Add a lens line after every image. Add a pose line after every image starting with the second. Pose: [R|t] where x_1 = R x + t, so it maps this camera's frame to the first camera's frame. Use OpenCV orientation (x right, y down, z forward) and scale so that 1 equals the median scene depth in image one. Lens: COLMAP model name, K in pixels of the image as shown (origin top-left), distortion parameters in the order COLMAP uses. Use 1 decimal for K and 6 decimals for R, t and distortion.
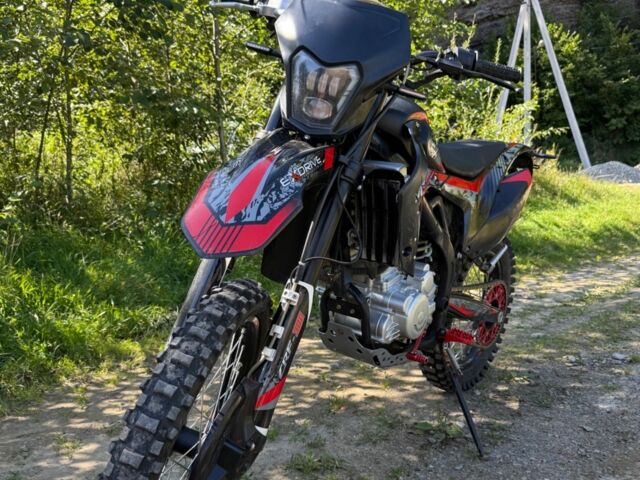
lens RADIAL K [[695.9, 0, 322.8], [0, 695.9, 225.7], [0, 0, 1]] dist [0.137320, -0.318702]
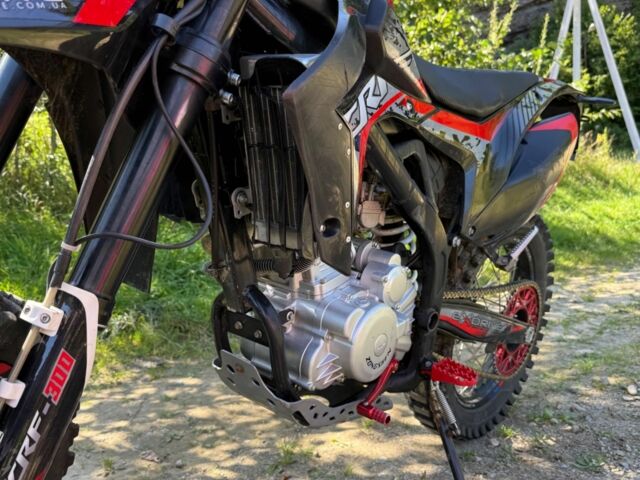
lens RADIAL K [[695.9, 0, 322.8], [0, 695.9, 225.7], [0, 0, 1]] dist [0.137320, -0.318702]
pose [[0.998063, 0.008722, -0.061605, 0.102148], [-0.008249, 0.999935, 0.007926, 0.021916], [0.061670, -0.007402, 0.998069, 0.331793]]
